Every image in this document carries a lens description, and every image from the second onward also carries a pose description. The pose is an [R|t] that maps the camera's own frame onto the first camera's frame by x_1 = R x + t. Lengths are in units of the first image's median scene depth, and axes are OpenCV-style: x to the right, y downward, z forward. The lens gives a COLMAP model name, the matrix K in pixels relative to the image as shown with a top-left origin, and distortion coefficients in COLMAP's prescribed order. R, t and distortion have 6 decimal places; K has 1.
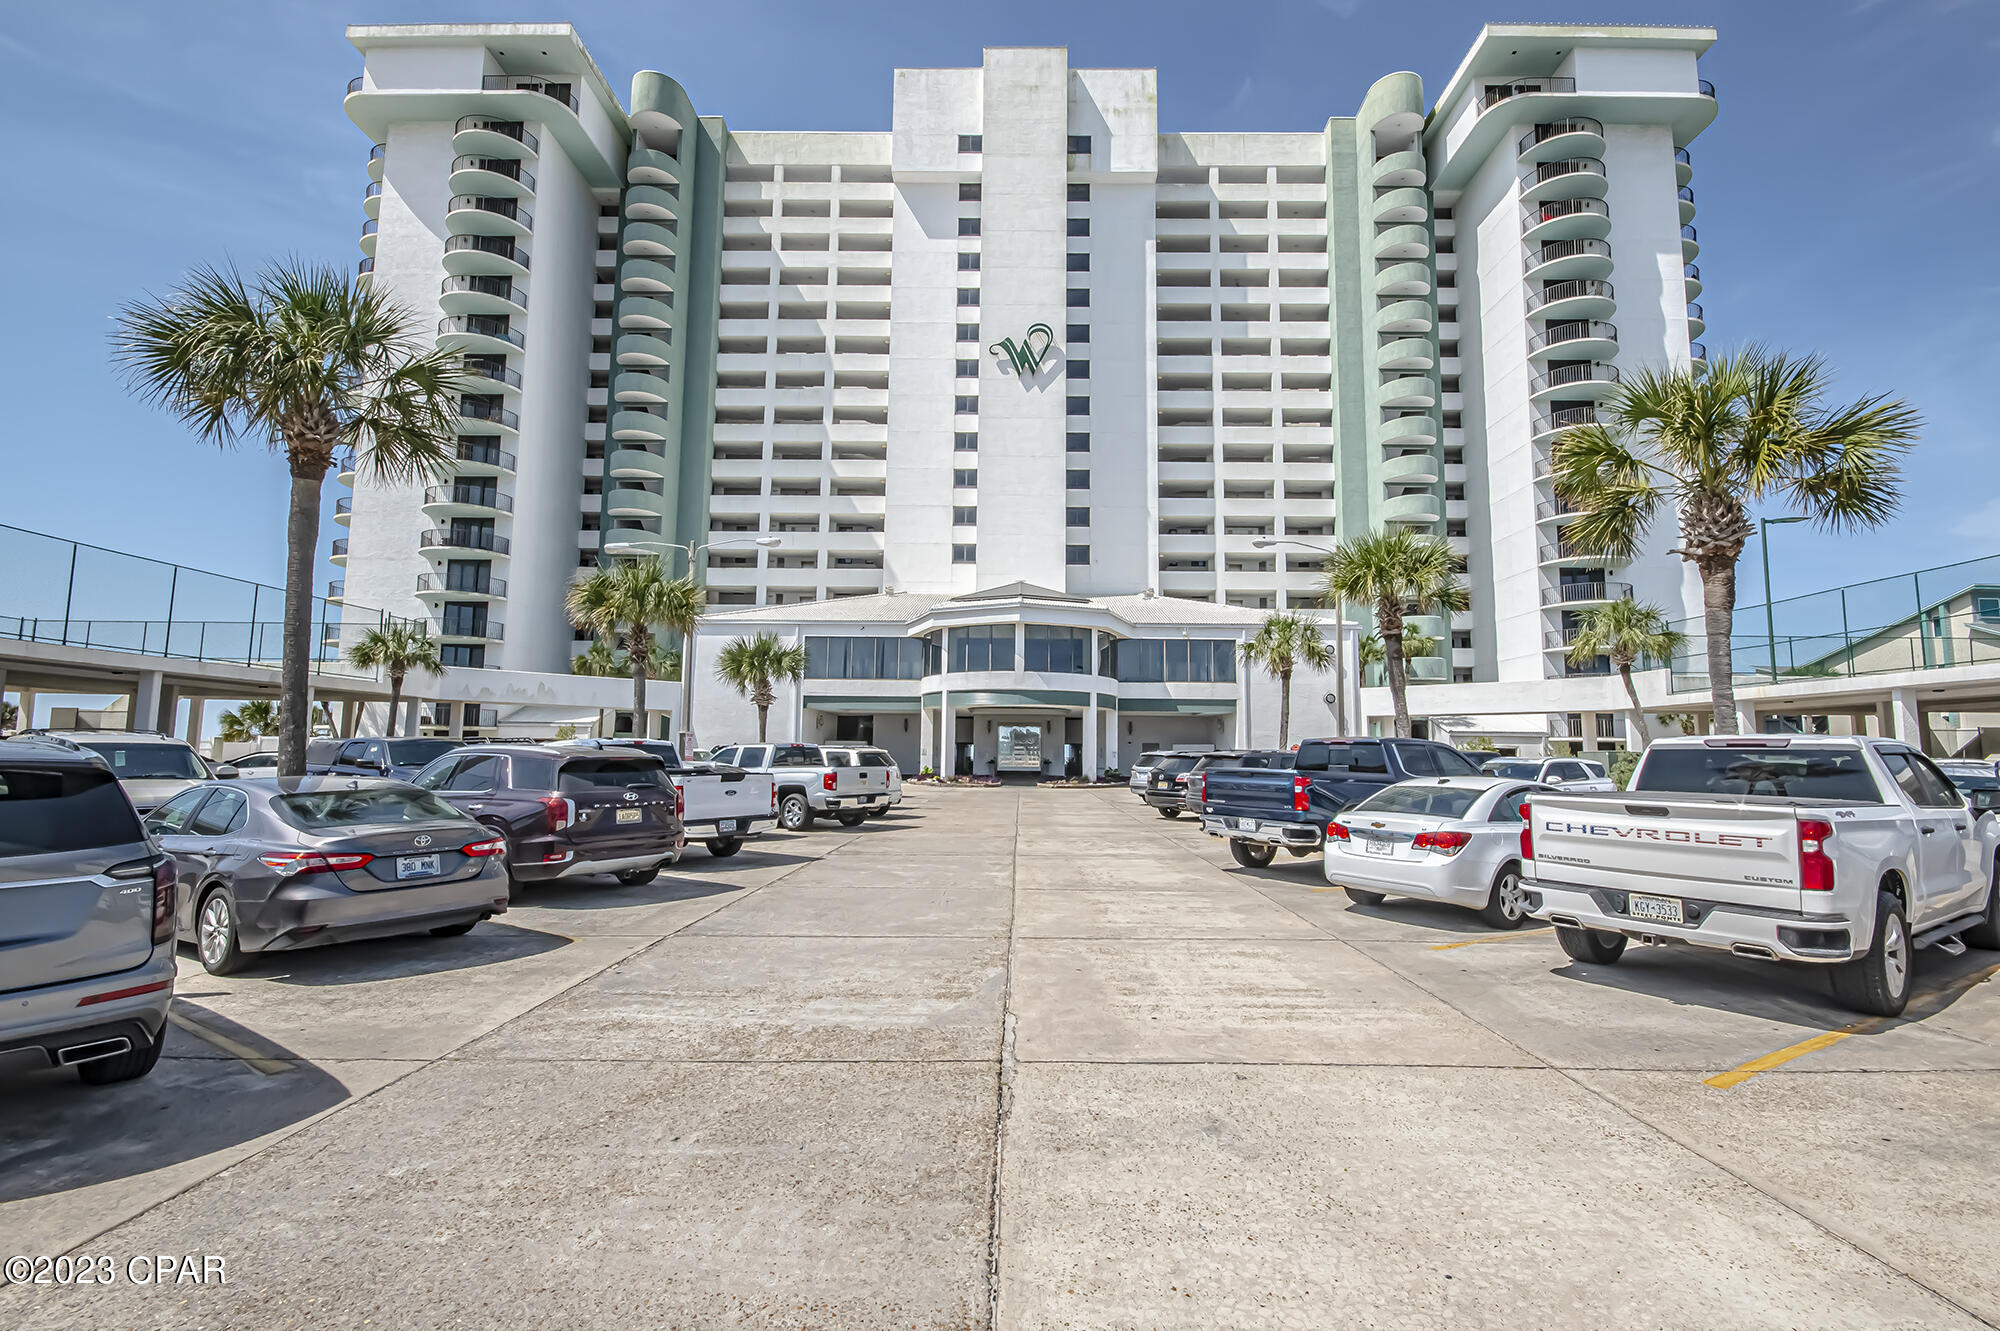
lens RADIAL K [[885.6, 0, 1009.1], [0, 885.6, 655.7], [0, 0, 1]] dist [-0.016139, -0.000424]
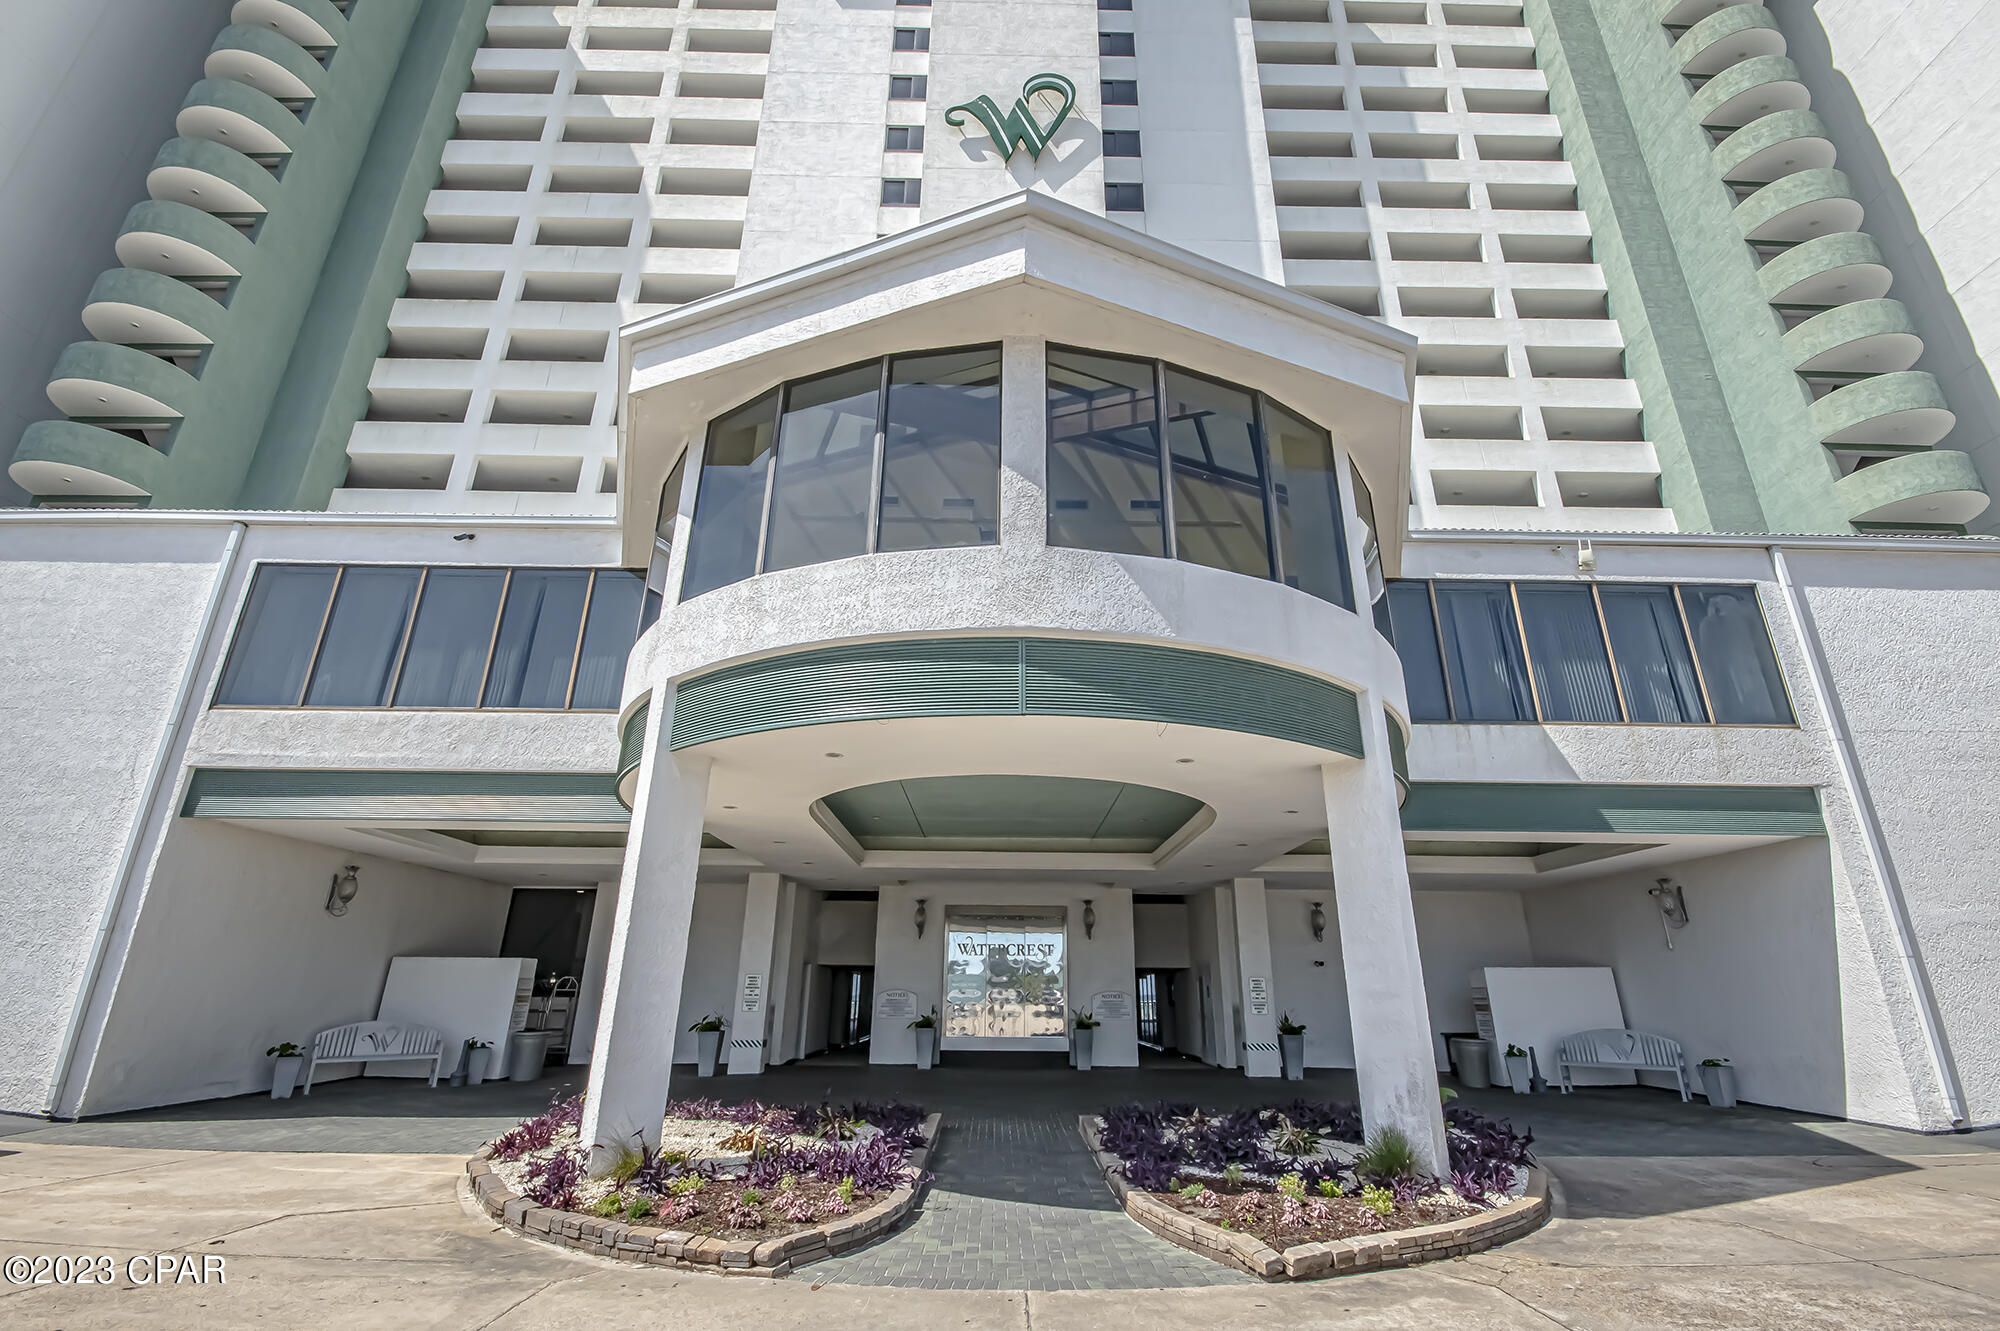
lens RADIAL K [[885.6, 0, 1009.1], [0, 885.6, 655.7], [0, 0, 1]] dist [-0.016139, -0.000424]
pose [[0.999685, 0.007691, 0.023887, 0.003304], [-0.001262, 0.966083, -0.258228, 0.065417], [-0.025063, 0.258117, 0.965789, 0.601731]]
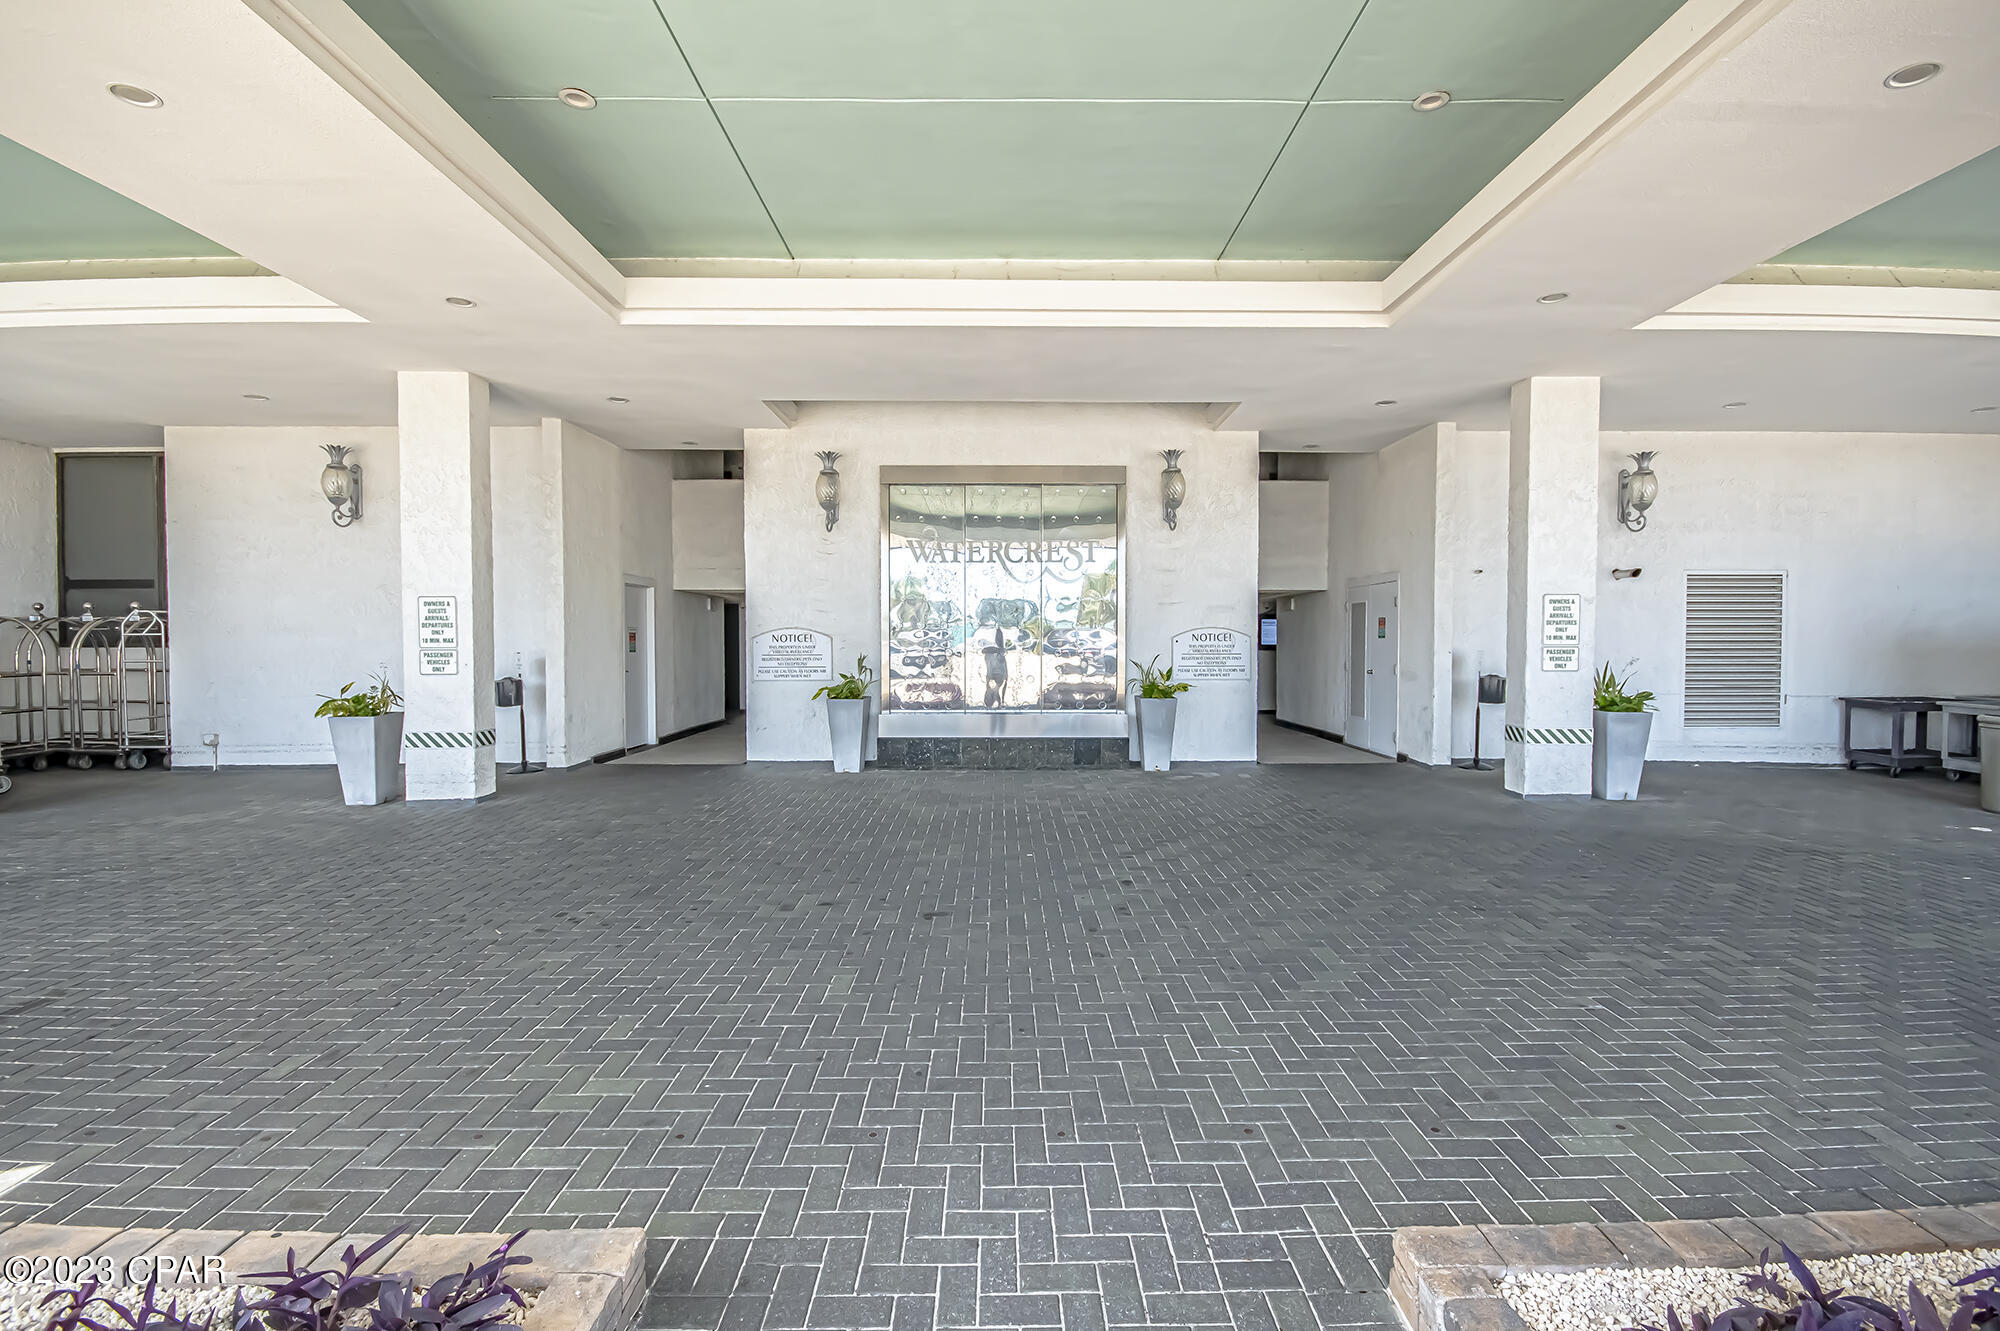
lens RADIAL K [[885.6, 0, 1009.1], [0, 885.6, 655.7], [0, 0, 1]] dist [-0.016139, -0.000424]
pose [[0.999666, -0.009197, 0.024153, 0.007723], [0.006141, 0.992304, 0.123677, 0.085357], [-0.025105, -0.123487, 0.992029, 0.782628]]
